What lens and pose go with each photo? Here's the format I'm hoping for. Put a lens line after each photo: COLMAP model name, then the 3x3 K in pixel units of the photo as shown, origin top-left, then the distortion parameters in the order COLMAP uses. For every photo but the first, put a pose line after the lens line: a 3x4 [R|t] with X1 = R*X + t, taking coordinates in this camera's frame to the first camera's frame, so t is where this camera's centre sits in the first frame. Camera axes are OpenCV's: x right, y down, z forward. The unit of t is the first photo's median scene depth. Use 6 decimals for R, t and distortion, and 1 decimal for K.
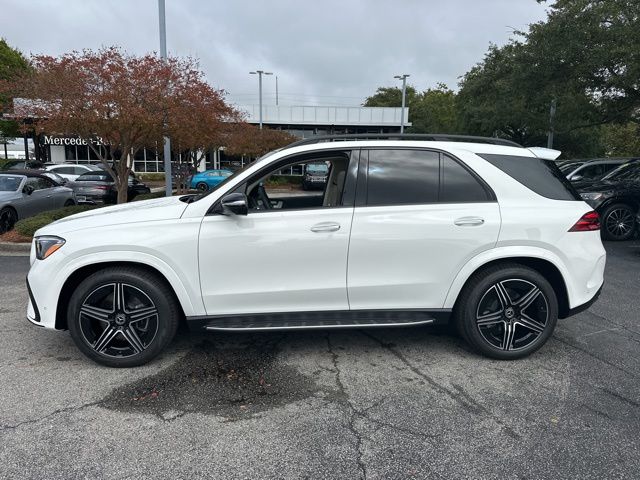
lens RADIAL K [[449.3, 0, 308.1], [0, 449.3, 249.0], [0, 0, 1]] dist [0.030226, -0.027984]
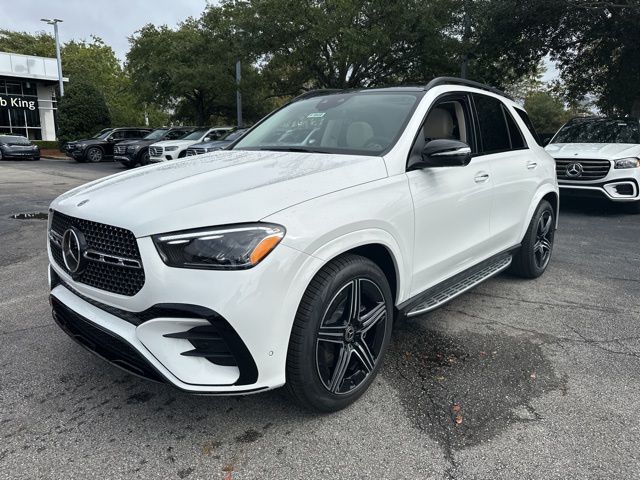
lens RADIAL K [[449.3, 0, 328.2], [0, 449.3, 229.4], [0, 0, 1]] dist [0.030226, -0.027984]
pose [[0.705563, -0.142148, 0.694244, -0.880357], [0.118709, 0.989540, 0.081966, -0.056134], [-0.698634, 0.024581, 0.715057, 0.542047]]
